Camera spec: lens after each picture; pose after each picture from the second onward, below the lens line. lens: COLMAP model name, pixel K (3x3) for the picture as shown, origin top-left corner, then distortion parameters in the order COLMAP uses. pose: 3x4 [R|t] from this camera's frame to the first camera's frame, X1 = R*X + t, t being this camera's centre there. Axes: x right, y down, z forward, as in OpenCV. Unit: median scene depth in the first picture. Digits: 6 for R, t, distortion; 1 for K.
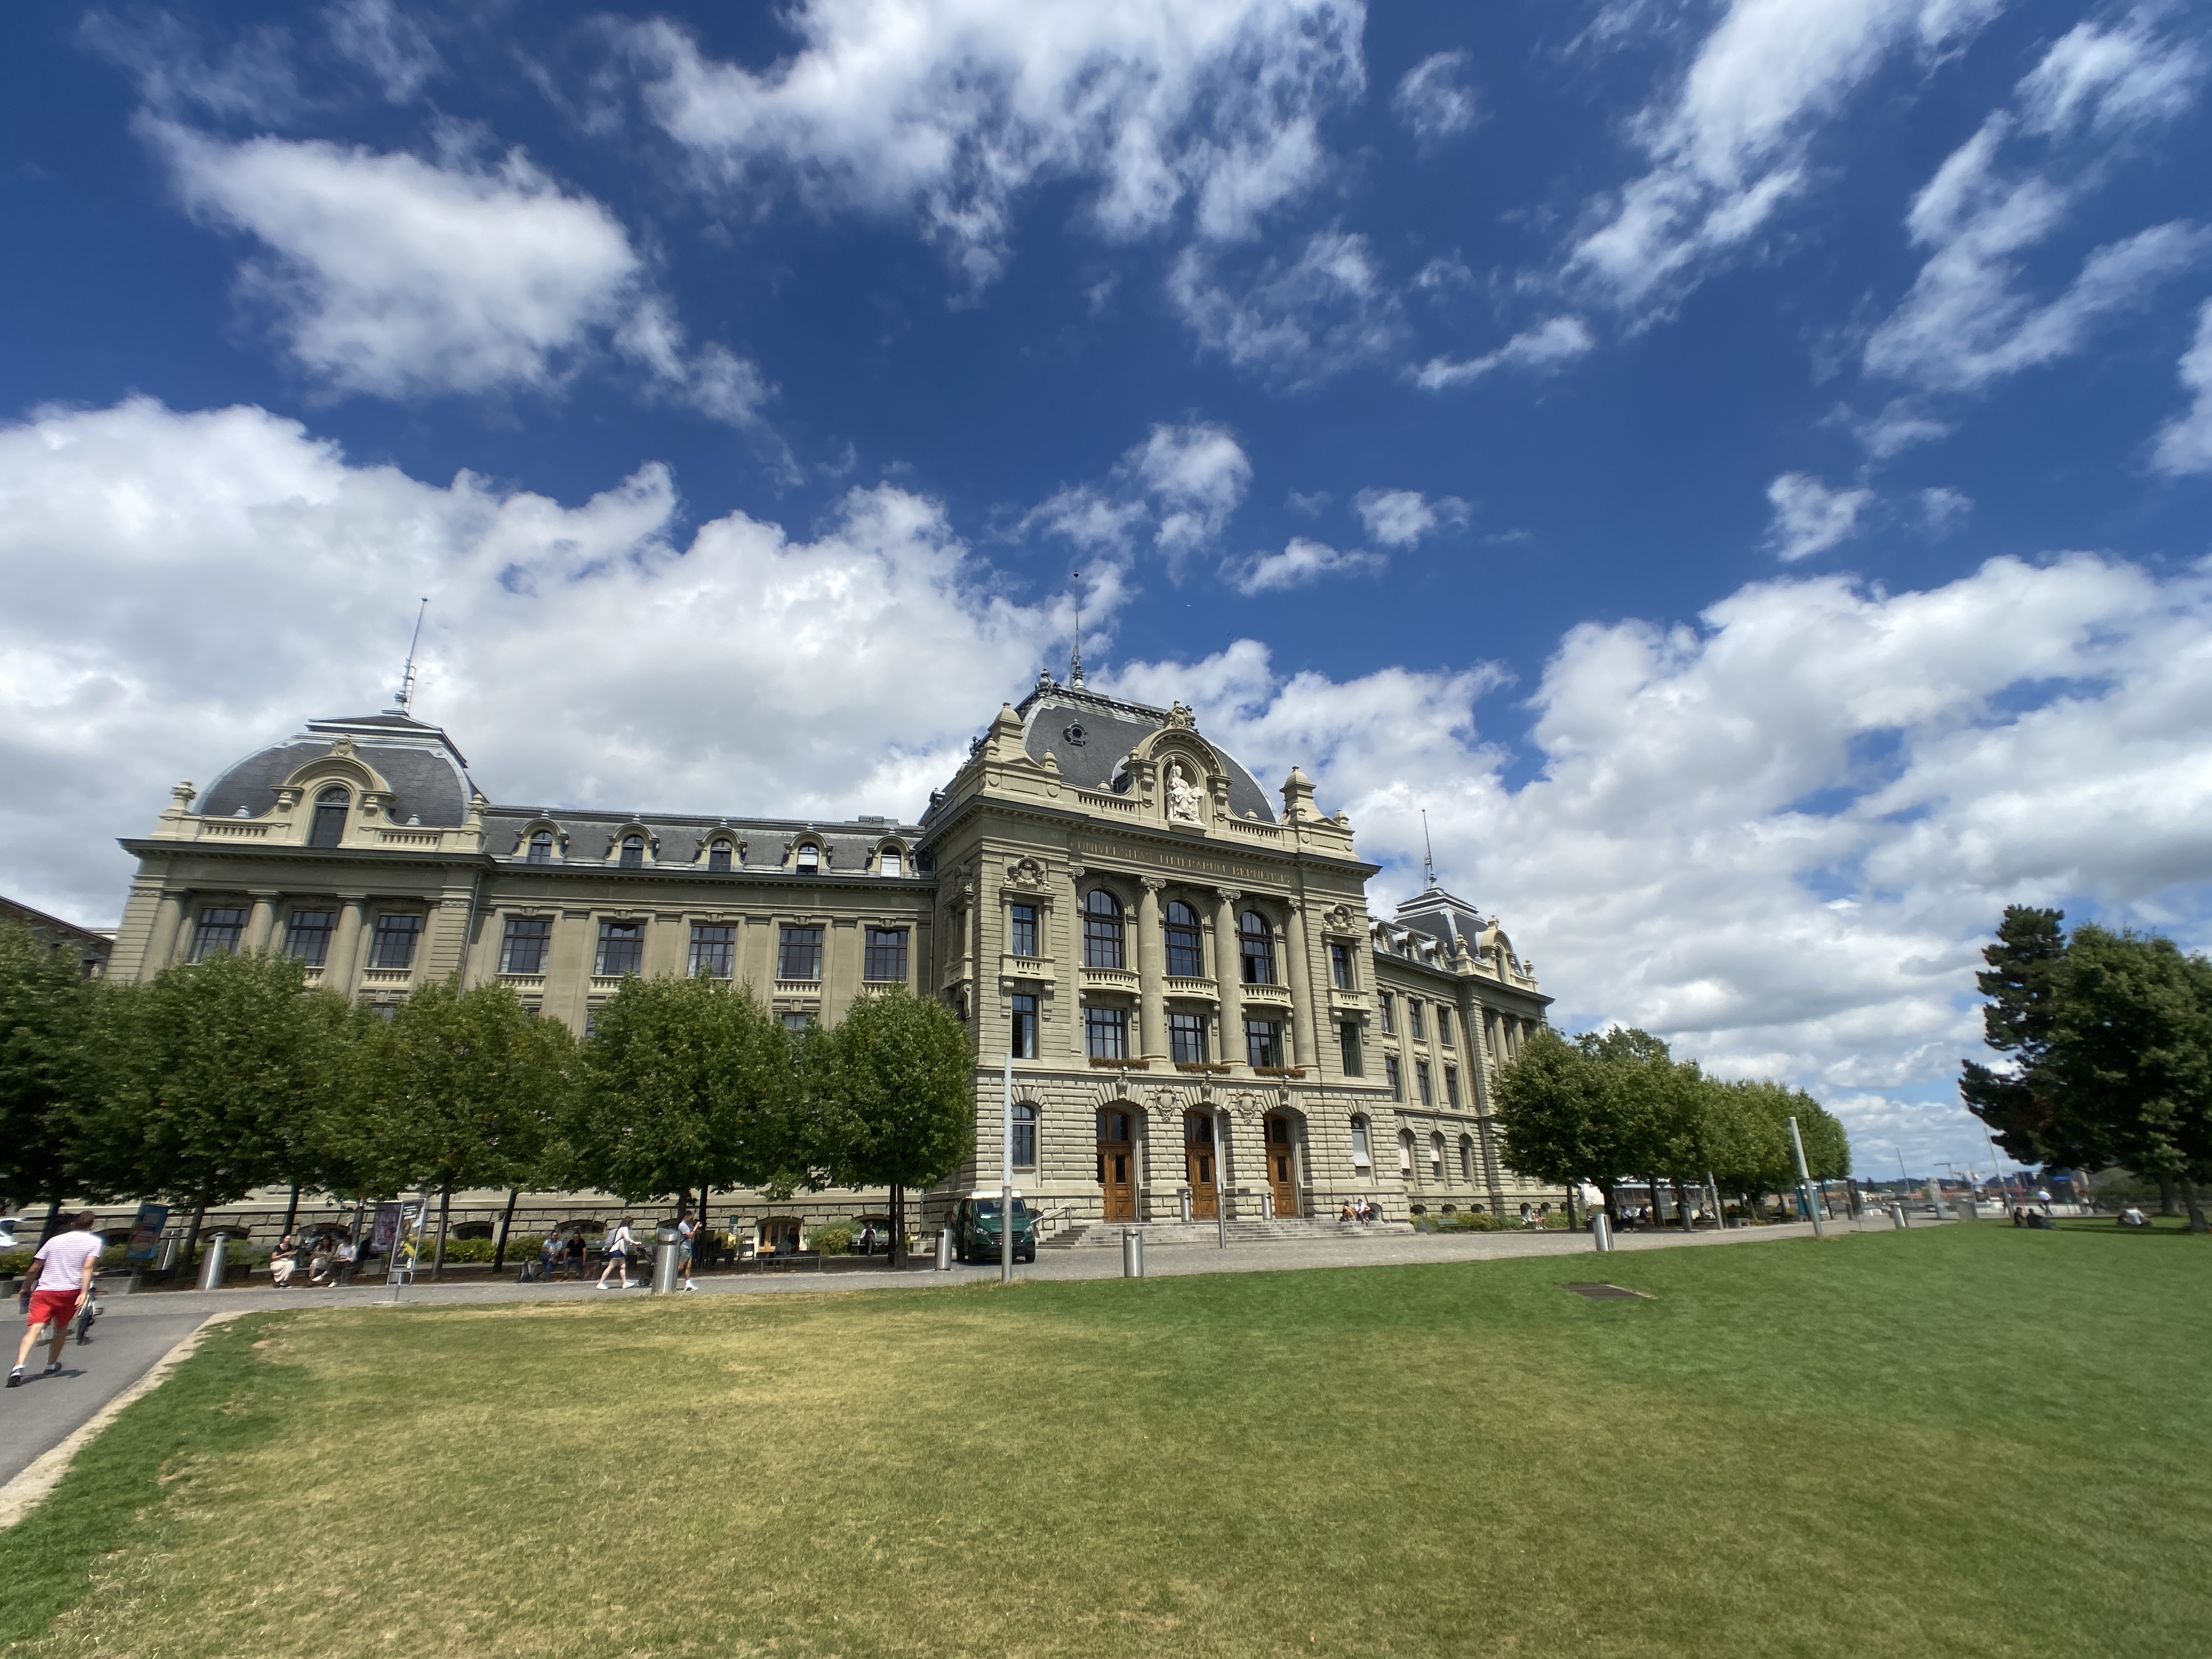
lens RADIAL K [[1026.3, 0, 1106.0], [0, 1026.3, 829.5], [0, 0, 1]] dist [-0.017324, 0.000397]
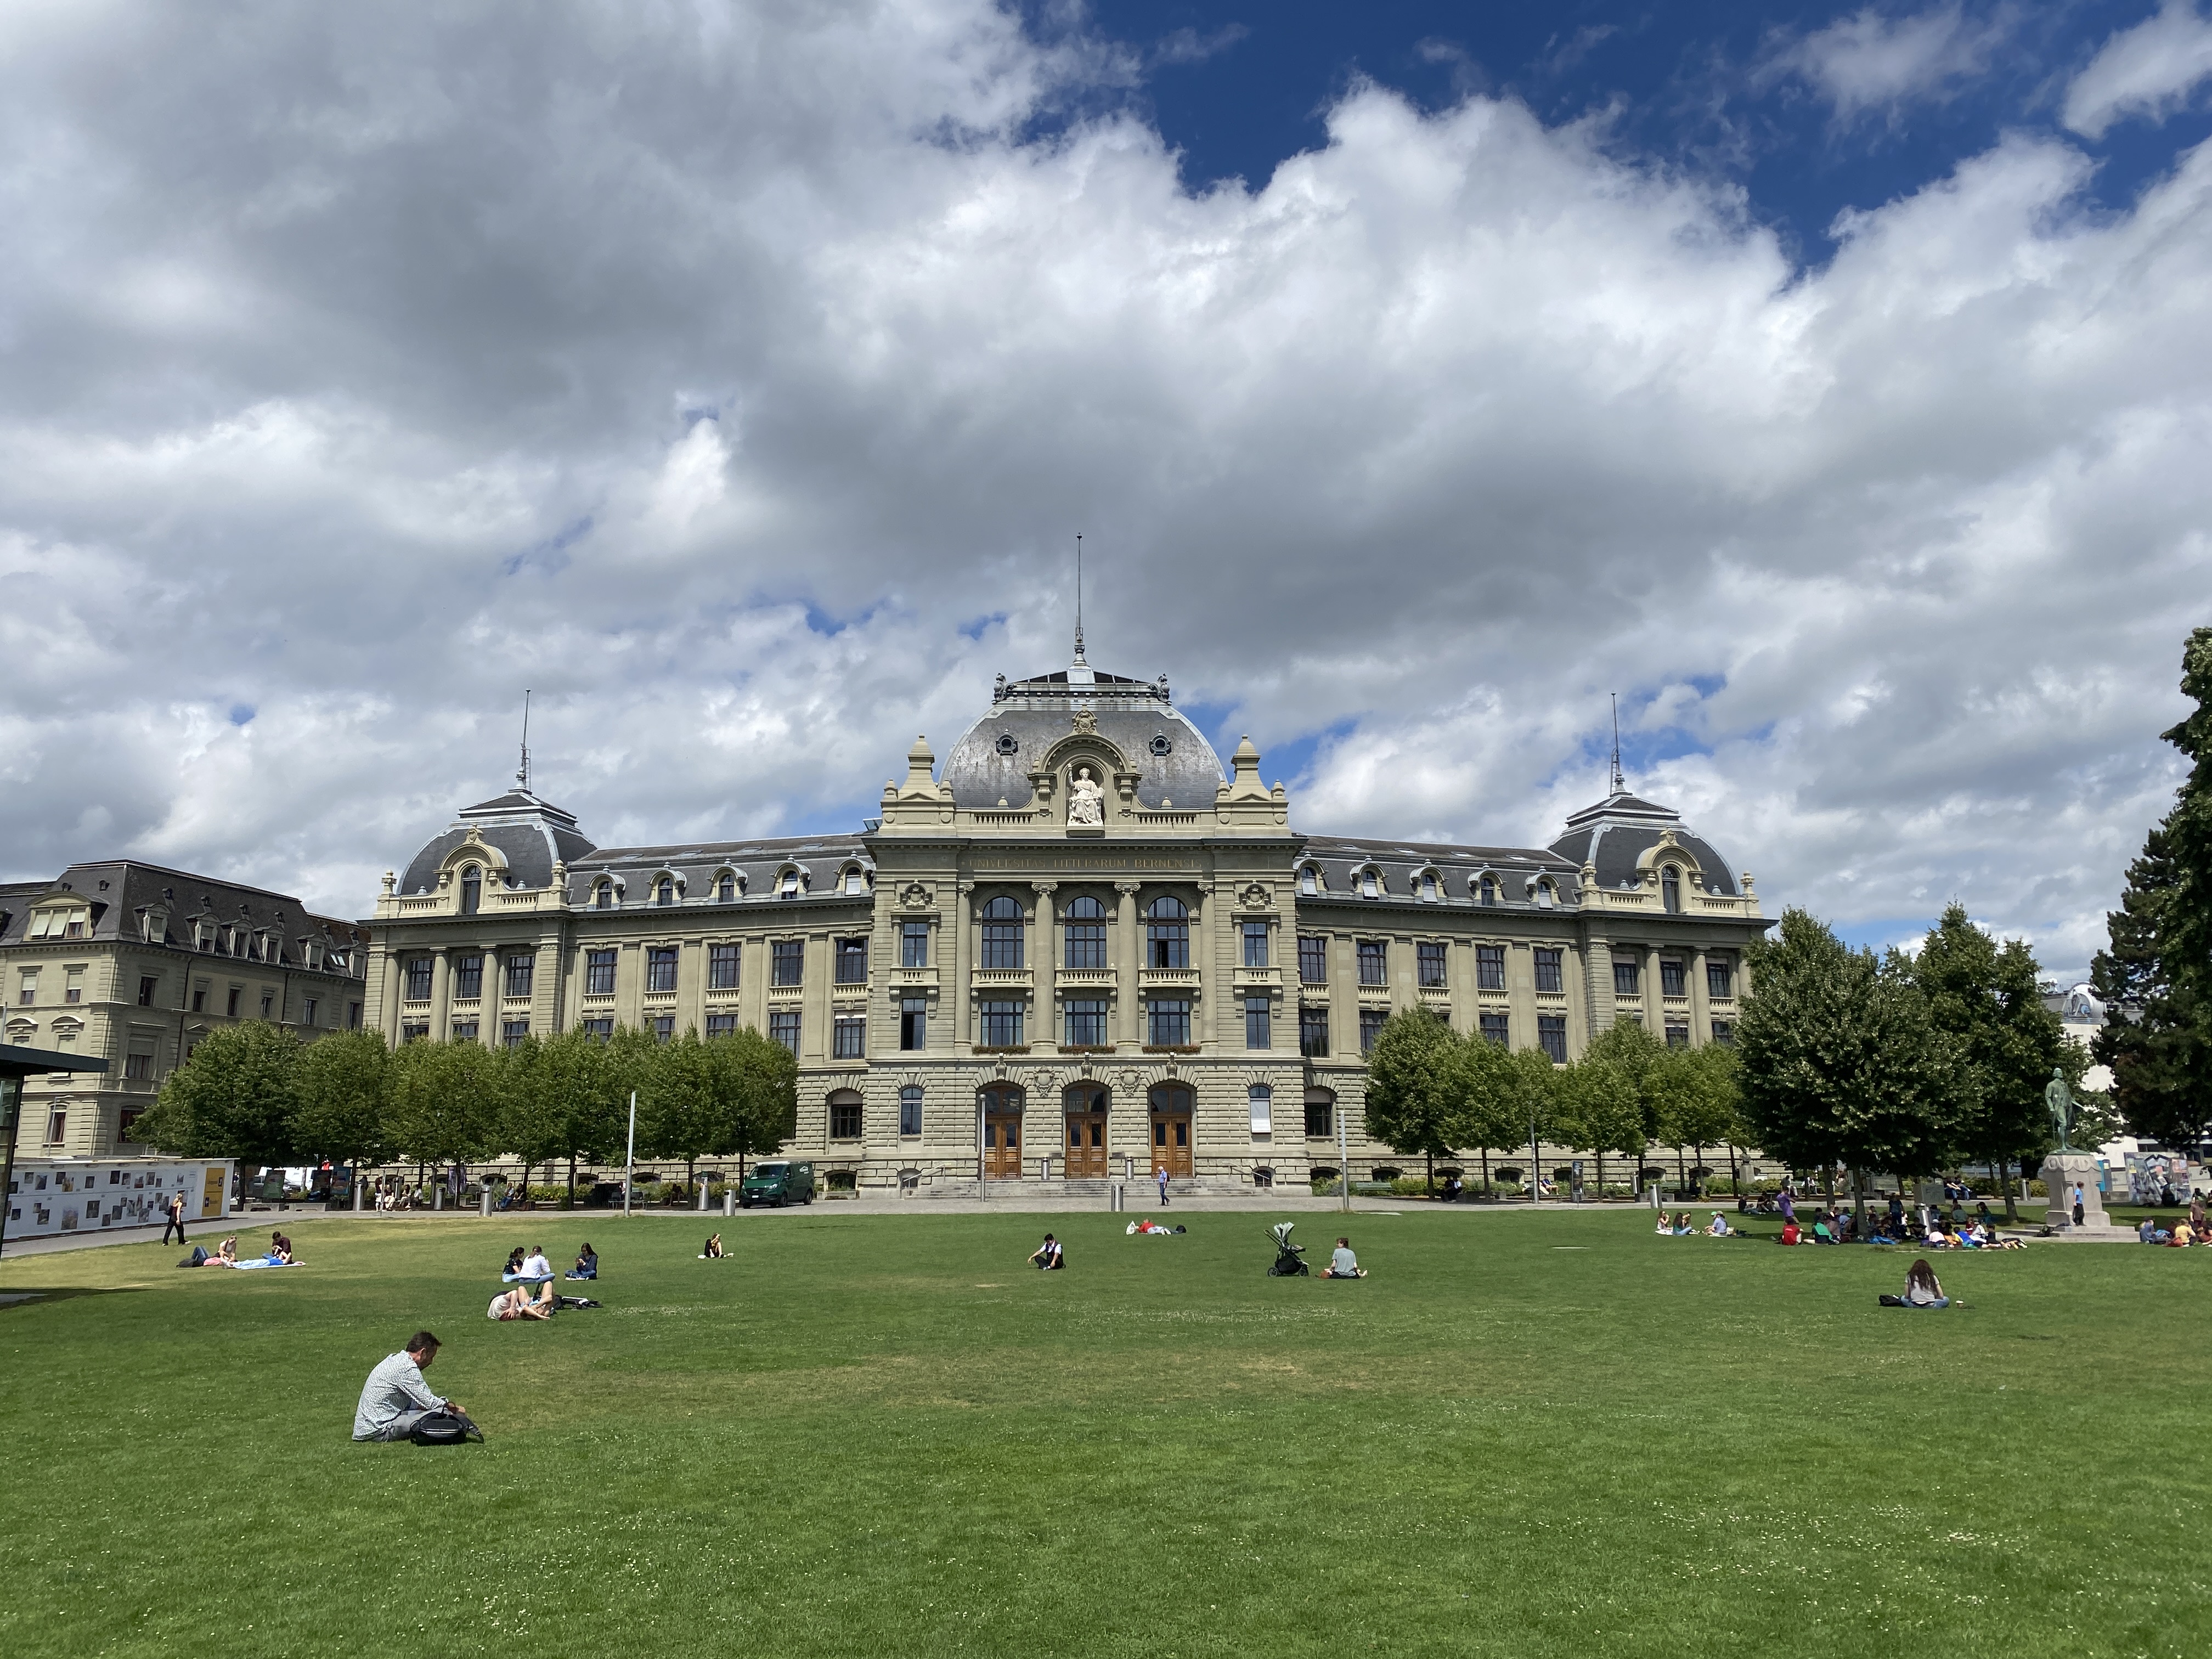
lens RADIAL K [[1471.9, 0, 1106.0], [0, 1471.9, 829.5], [0, 0, 1]] dist [0.002268, -0.001961]
pose [[0.908763, -0.080007, -0.409571, 0.817195], [0.136345, 0.984512, 0.110206, -0.188786], [0.394411, -0.155994, 0.905597, -0.441367]]
